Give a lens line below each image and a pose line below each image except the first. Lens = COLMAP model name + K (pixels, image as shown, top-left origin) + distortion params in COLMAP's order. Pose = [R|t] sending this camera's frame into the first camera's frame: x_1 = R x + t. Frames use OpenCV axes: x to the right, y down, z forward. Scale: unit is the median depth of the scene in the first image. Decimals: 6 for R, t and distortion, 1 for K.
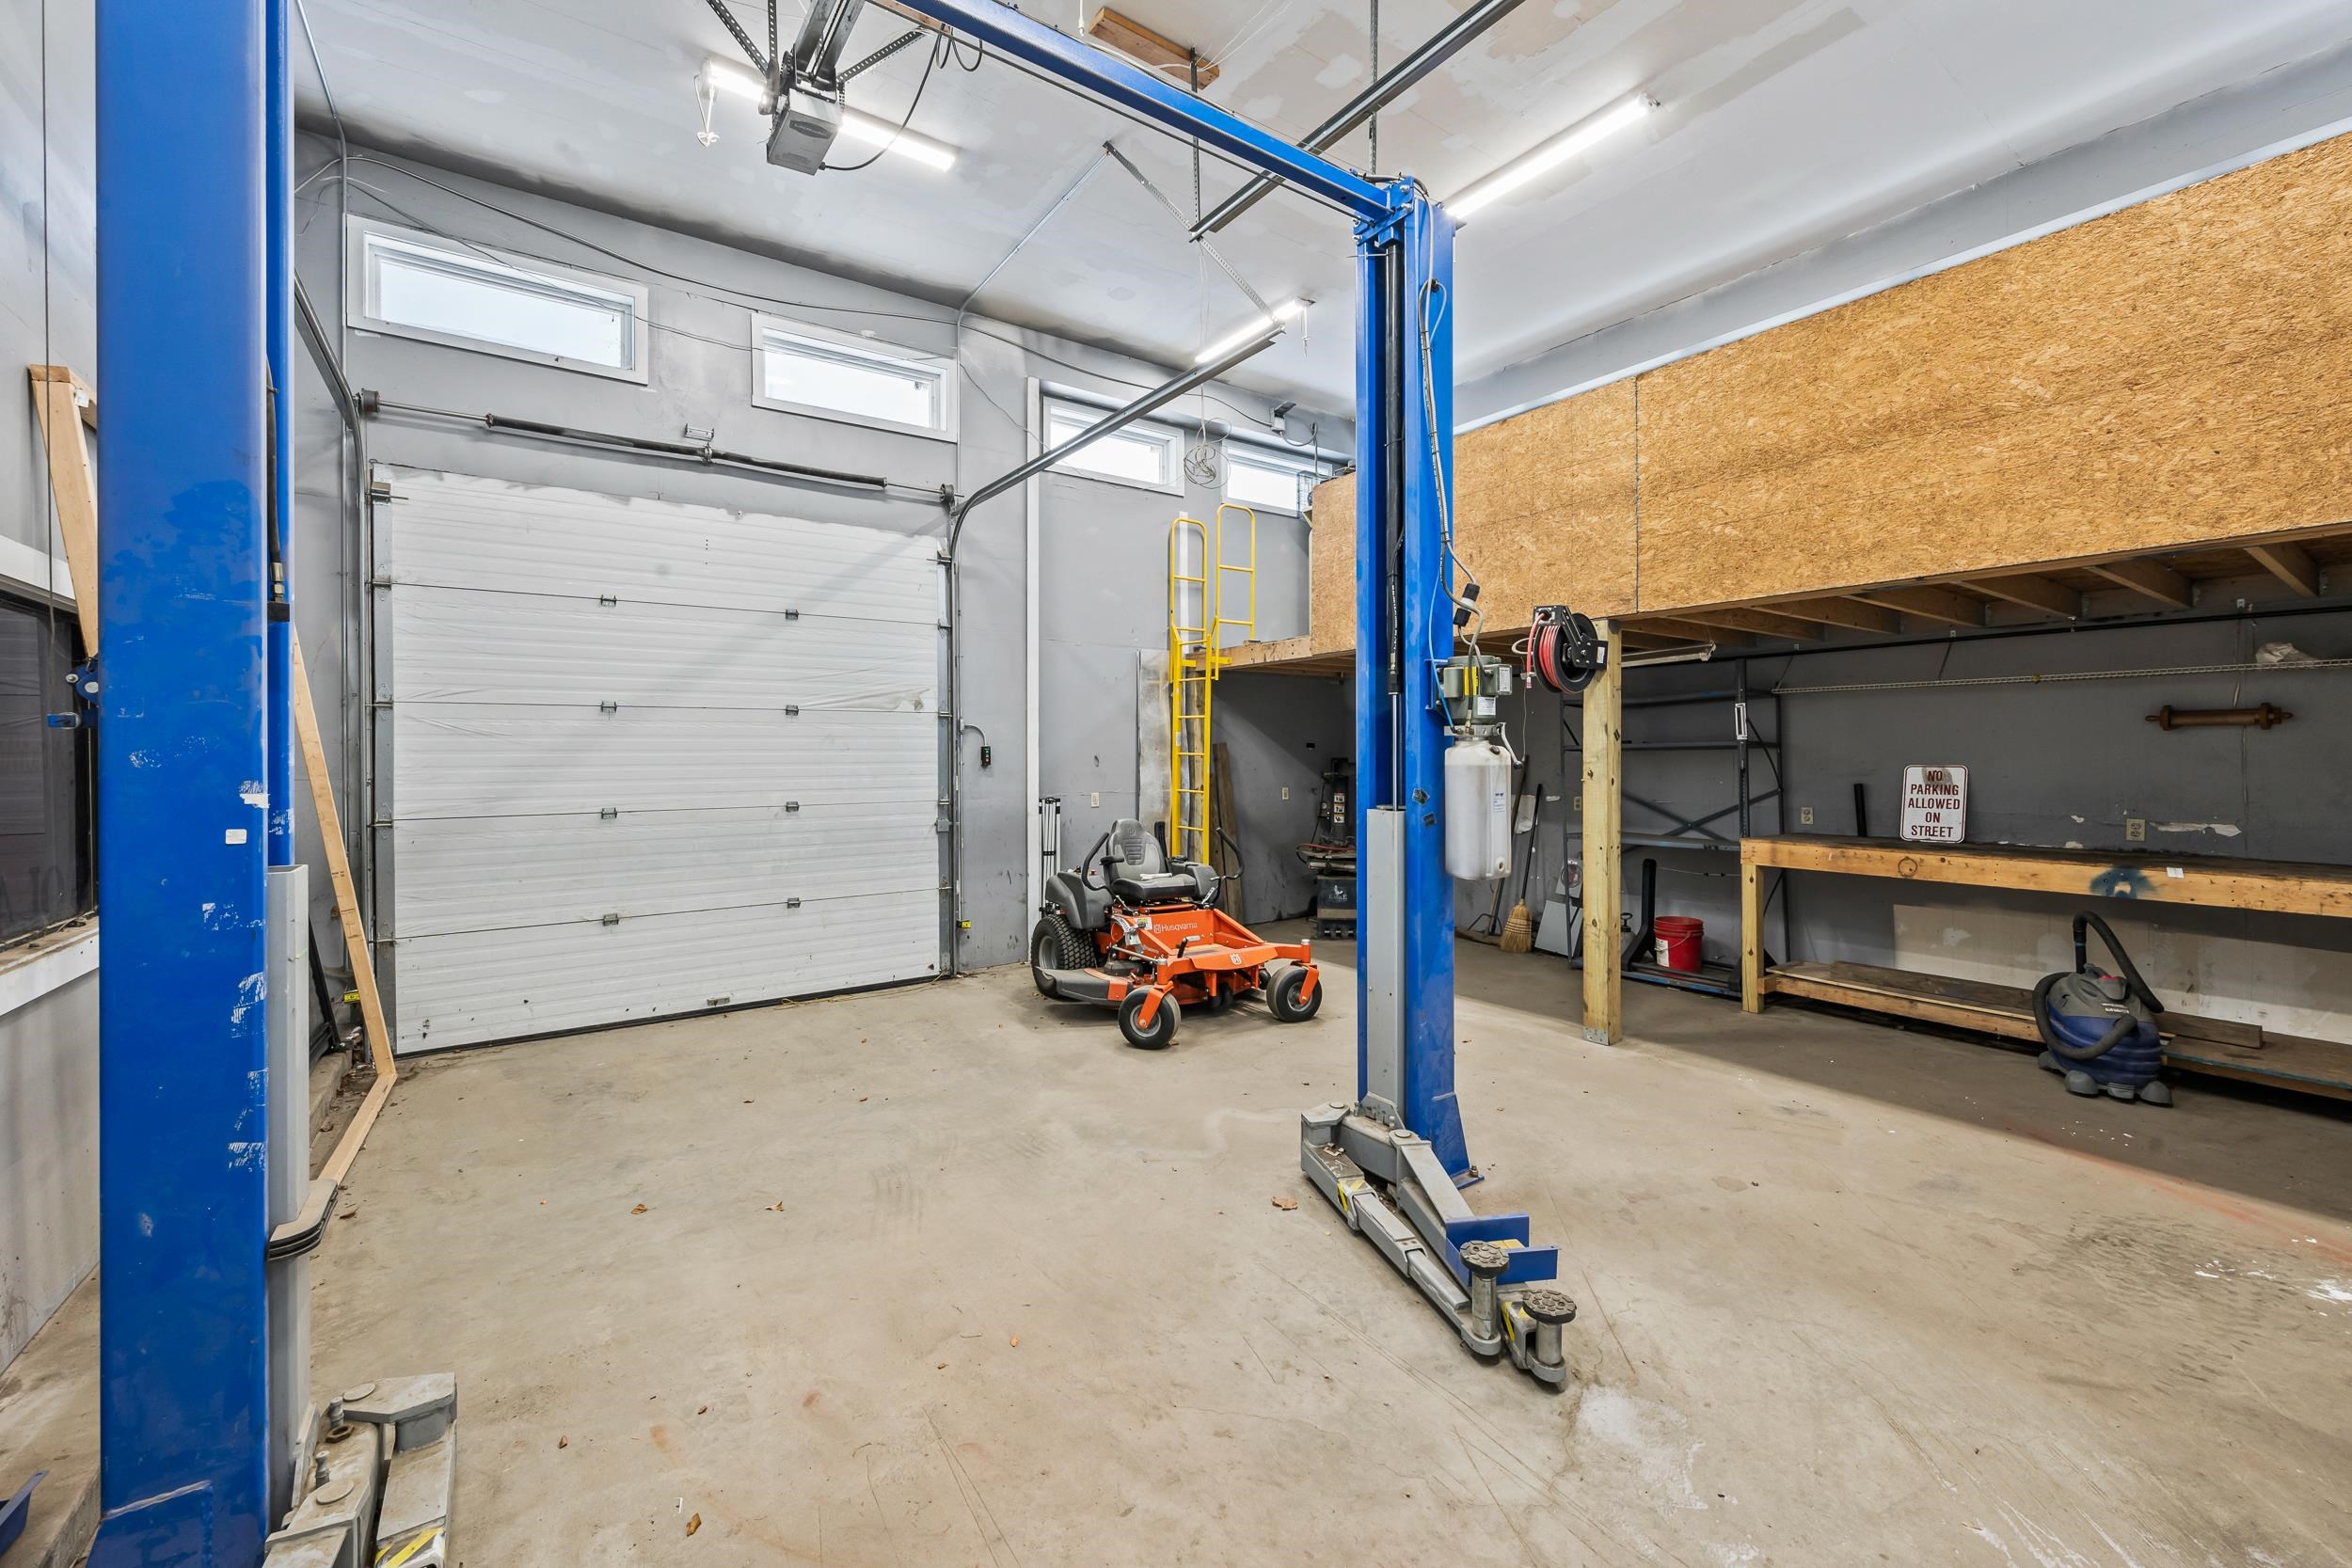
lens RADIAL K [[935.7, 0, 1176.1], [0, 935.7, 751.7], [0, 0, 1]] dist [-0.001993, -0.000011]
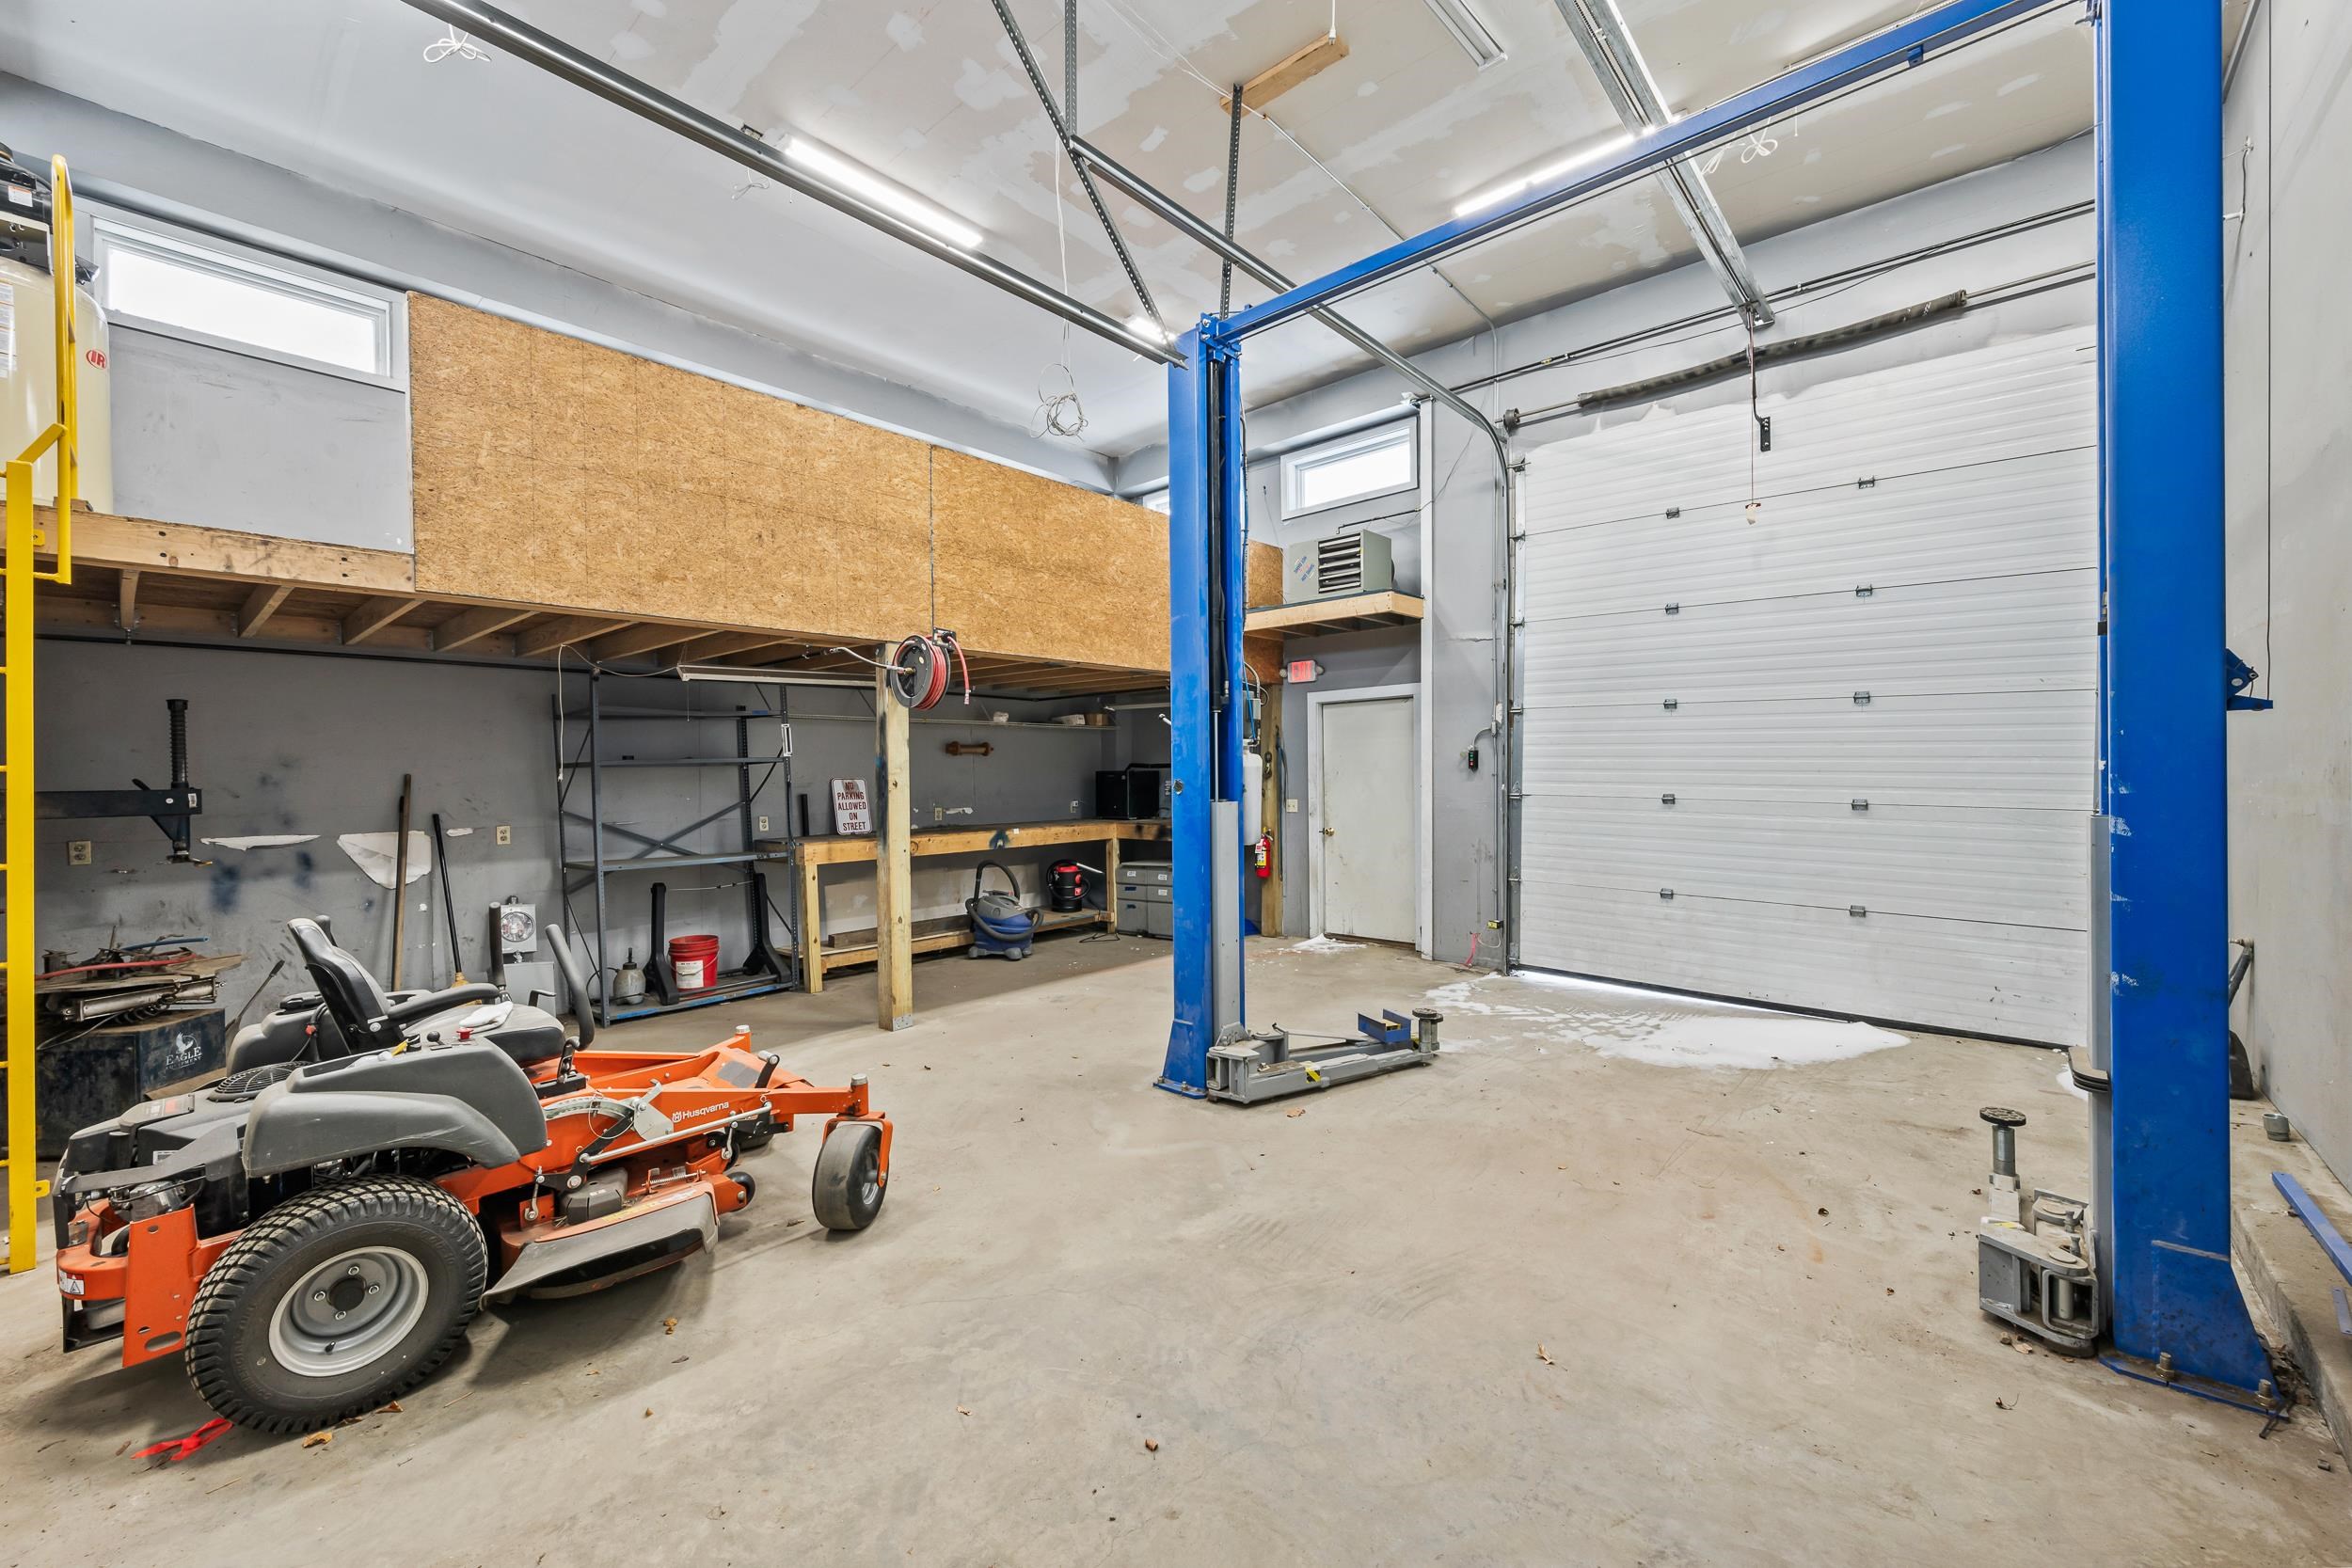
lens RADIAL K [[946.6, 0, 1176.0], [0, 946.6, 784.0], [0, 0, 1]] dist [0.002115, 0.000178]
pose [[-0.242629, -0.006595, 0.970097, -0.797850], [0.011674, 0.999885, 0.009717, 0.018674], [-0.970049, 0.013683, -0.242524, 1.075614]]
